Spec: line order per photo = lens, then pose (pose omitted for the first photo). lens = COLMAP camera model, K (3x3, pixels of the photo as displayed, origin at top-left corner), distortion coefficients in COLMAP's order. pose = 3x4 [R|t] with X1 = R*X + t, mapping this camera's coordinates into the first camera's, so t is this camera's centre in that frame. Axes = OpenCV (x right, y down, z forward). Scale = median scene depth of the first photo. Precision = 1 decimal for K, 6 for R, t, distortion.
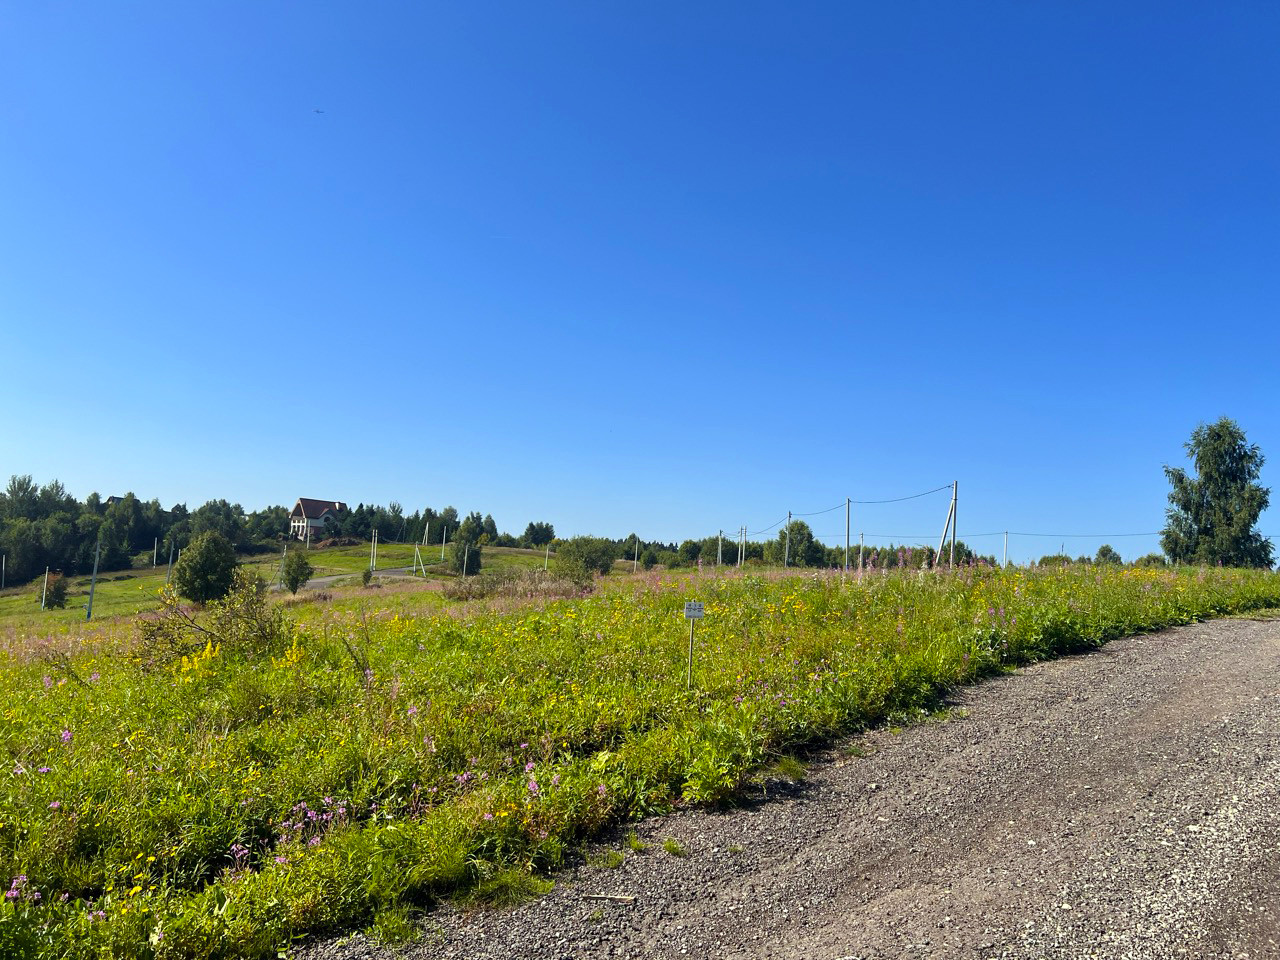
lens RADIAL K [[959.6, 0, 643.3], [0, 959.6, 470.5], [0, 0, 1]] dist [0.065118, -0.079576]
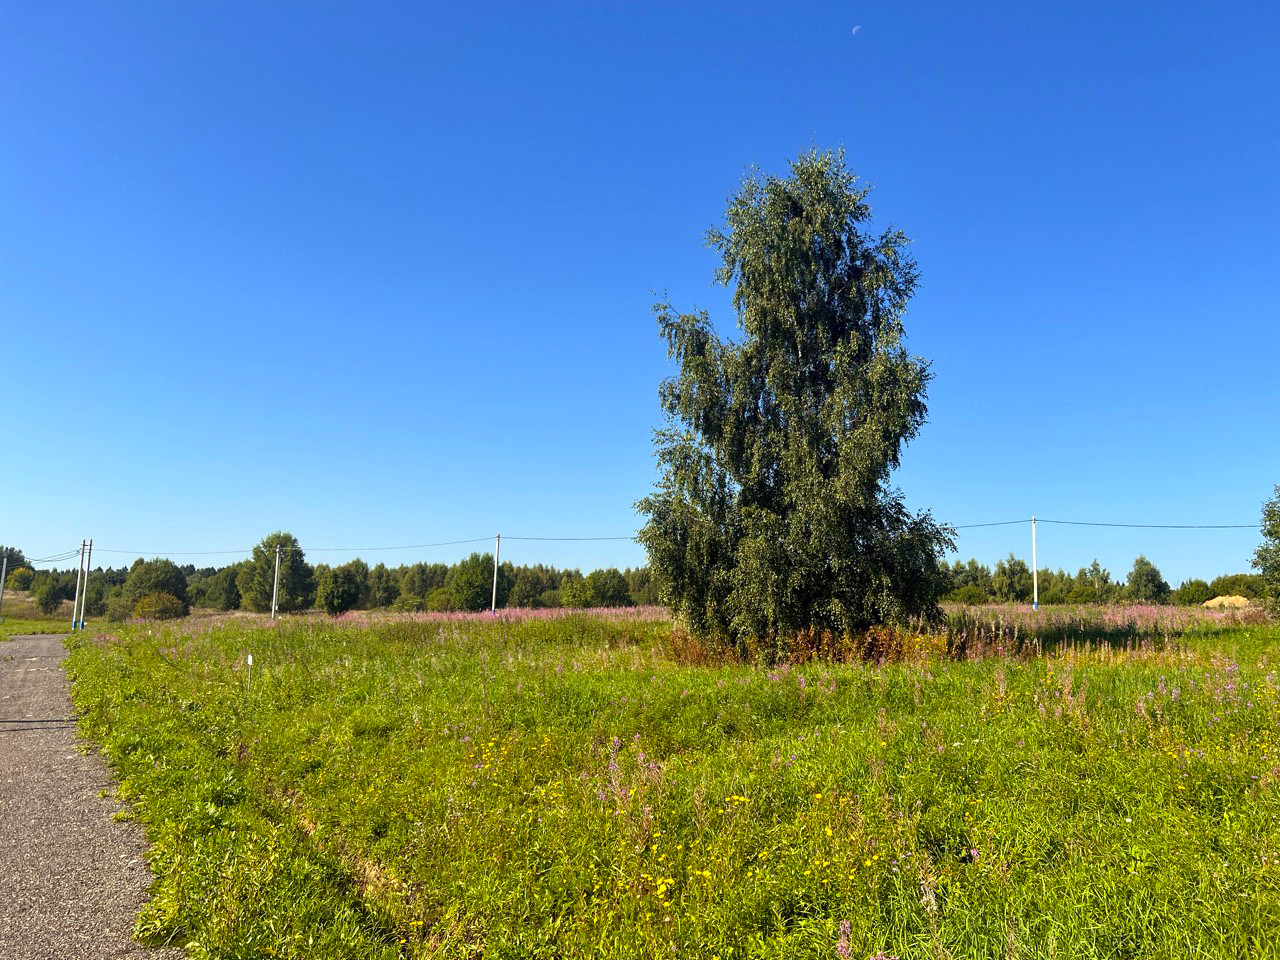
lens RADIAL K [[959.6, 0, 644.5], [0, 959.6, 484.4], [0, 0, 1]] dist [0.065118, -0.079576]
pose [[0.929905, -0.001399, 0.367797, 0.416790], [0.003045, 0.999988, -0.003894, 0.058559], [-0.367787, 0.004741, 0.929898, 0.704145]]
